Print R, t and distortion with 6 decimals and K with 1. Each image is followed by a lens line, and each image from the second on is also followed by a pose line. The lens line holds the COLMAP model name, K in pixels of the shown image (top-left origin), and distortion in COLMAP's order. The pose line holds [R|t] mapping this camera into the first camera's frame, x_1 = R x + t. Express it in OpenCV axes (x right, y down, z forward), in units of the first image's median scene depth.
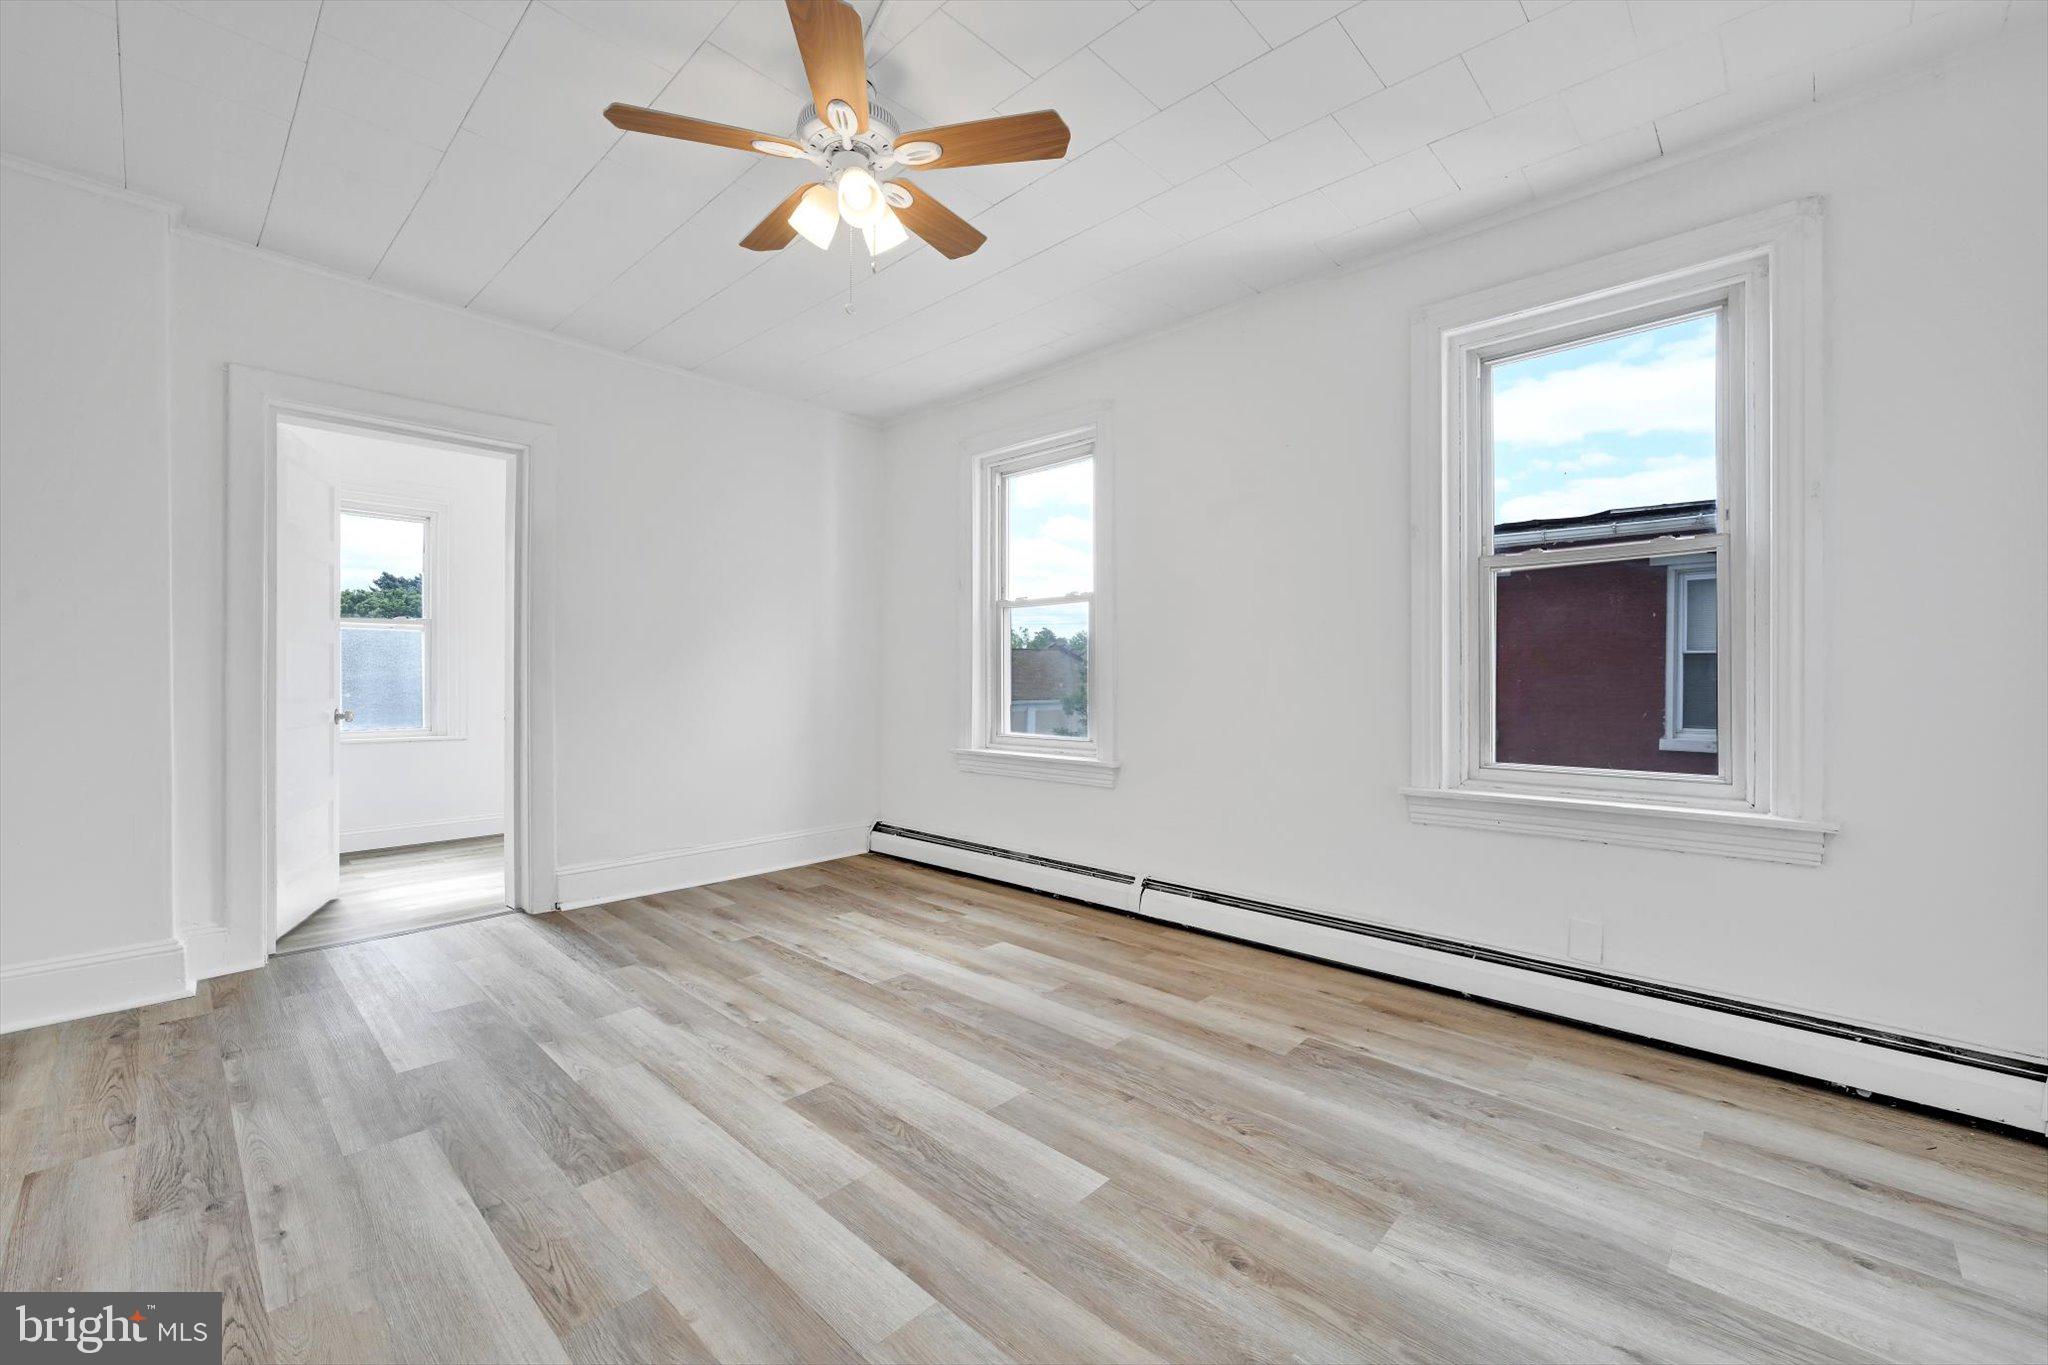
lens RADIAL K [[818.9, 0, 1019.0], [0, 818.9, 674.6], [0, 0, 1]] dist [0.000328, -0.000583]
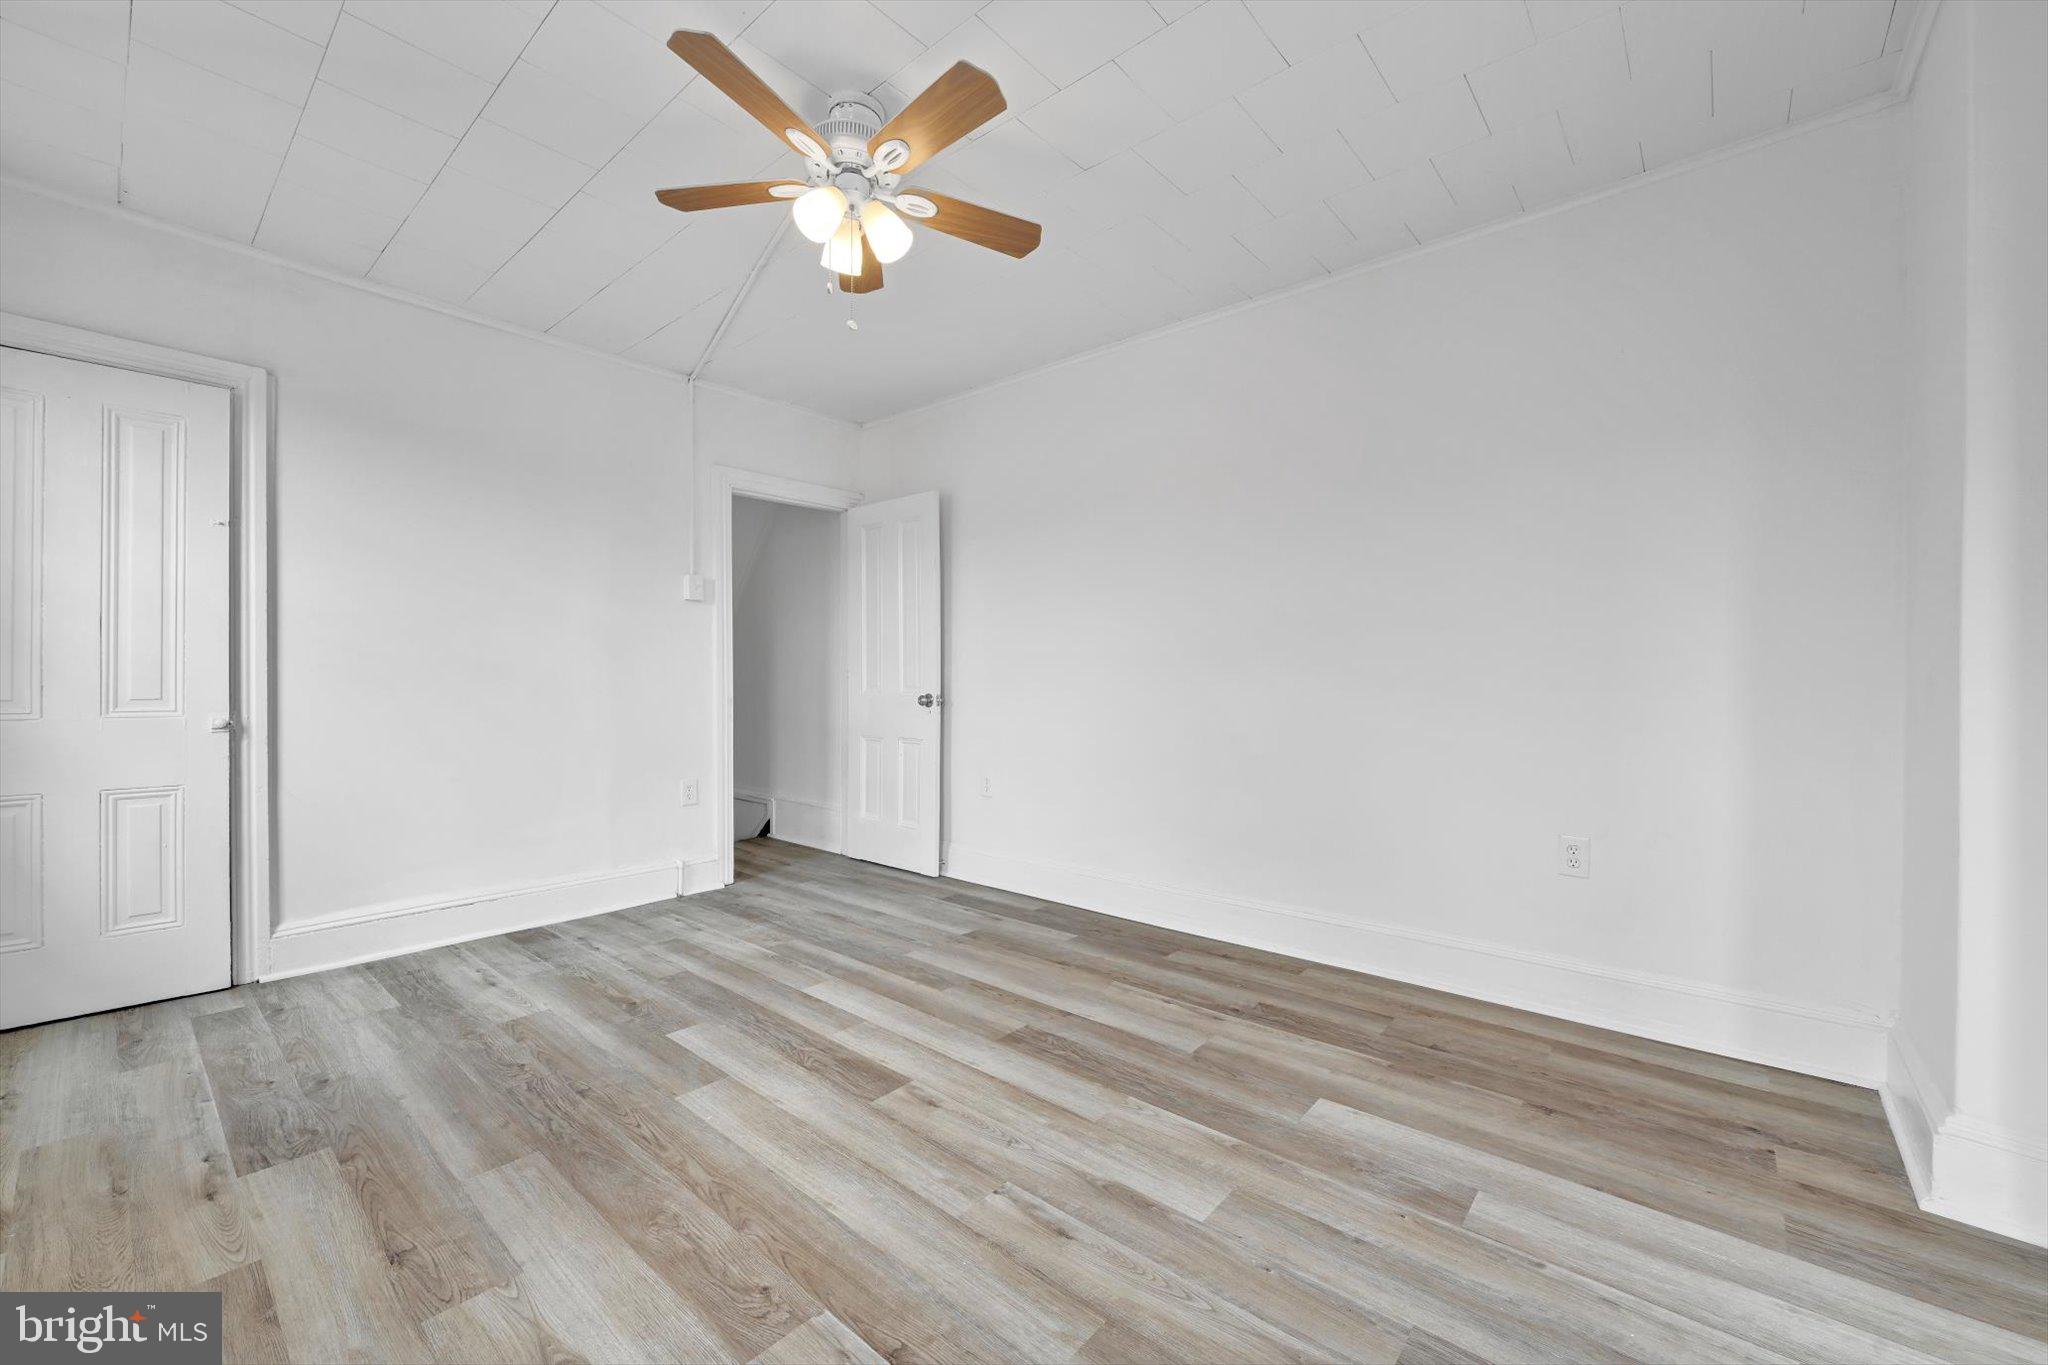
lens RADIAL K [[818.9, 0, 1019.0], [0, 818.9, 674.6], [0, 0, 1]] dist [0.000328, -0.000583]
pose [[-0.999131, -0.002951, -0.041567, -0.381899], [-0.002886, 0.999995, -0.001622, -0.017130], [0.041571, -0.001501, -0.999134, 2.093563]]
